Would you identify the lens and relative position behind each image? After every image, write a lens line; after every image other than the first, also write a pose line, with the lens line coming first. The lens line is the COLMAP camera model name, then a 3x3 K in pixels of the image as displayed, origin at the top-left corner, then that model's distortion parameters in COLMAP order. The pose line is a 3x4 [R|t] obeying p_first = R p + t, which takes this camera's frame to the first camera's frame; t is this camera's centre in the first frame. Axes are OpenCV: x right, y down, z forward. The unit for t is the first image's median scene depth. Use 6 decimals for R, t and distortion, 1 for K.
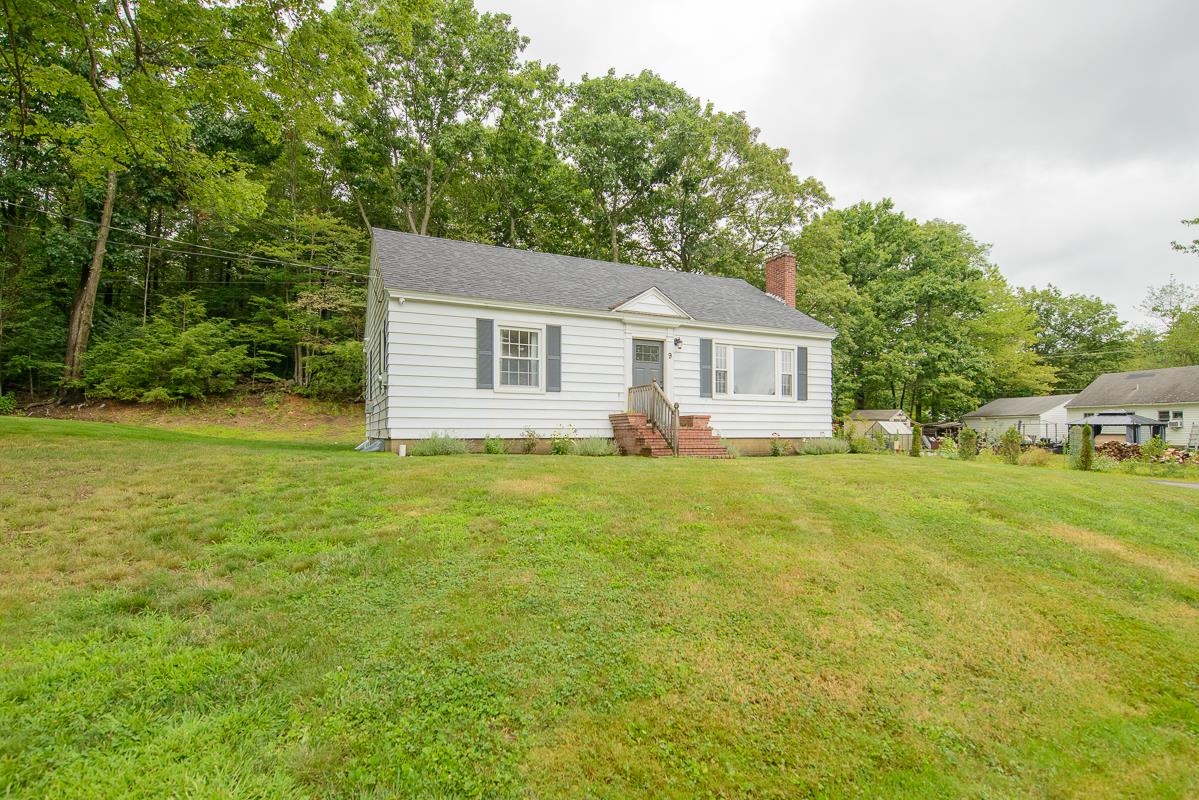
lens RADIAL K [[580.4, 0, 603.6], [0, 580.4, 439.4], [0, 0, 1]] dist [-0.012268, -0.001012]
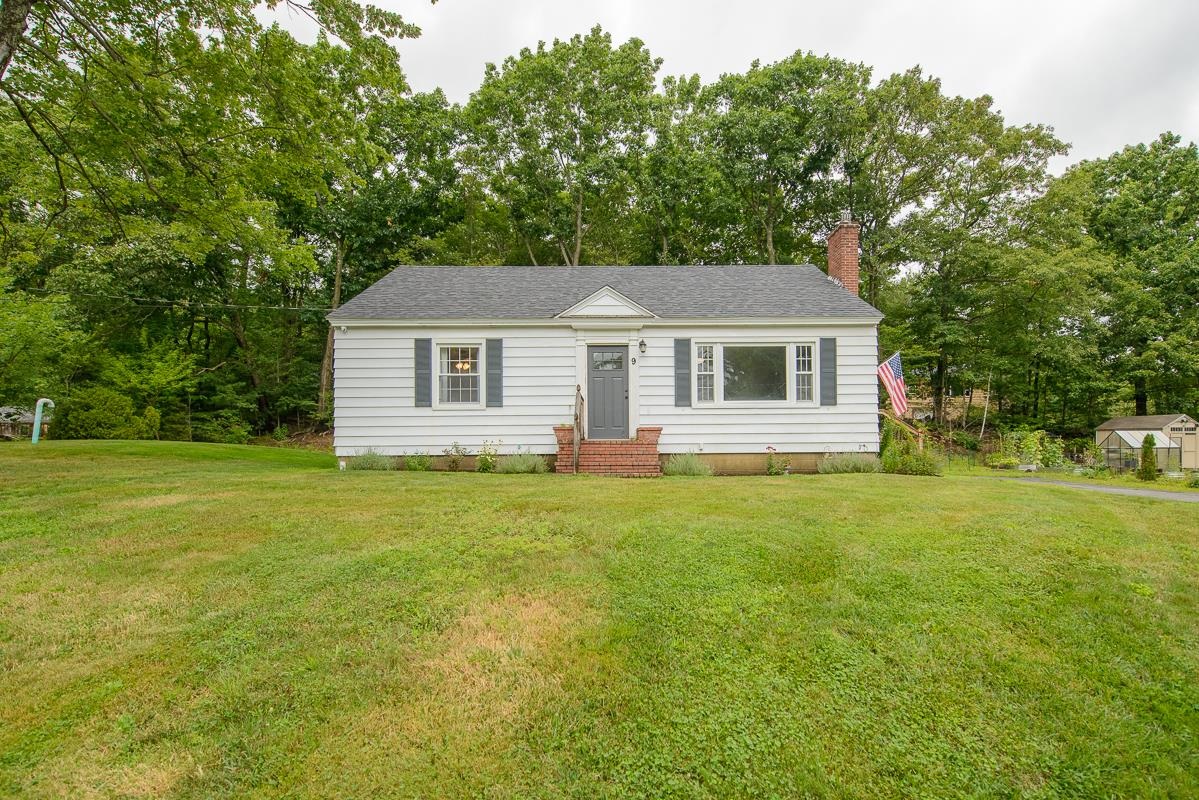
lens RADIAL K [[580.4, 0, 603.6], [0, 580.4, 439.4], [0, 0, 1]] dist [-0.012268, -0.001012]
pose [[0.910428, -0.018201, -0.413268, 0.461169], [0.003855, 0.999362, -0.035521, 0.006453], [0.413650, 0.030746, 0.909917, 0.191050]]
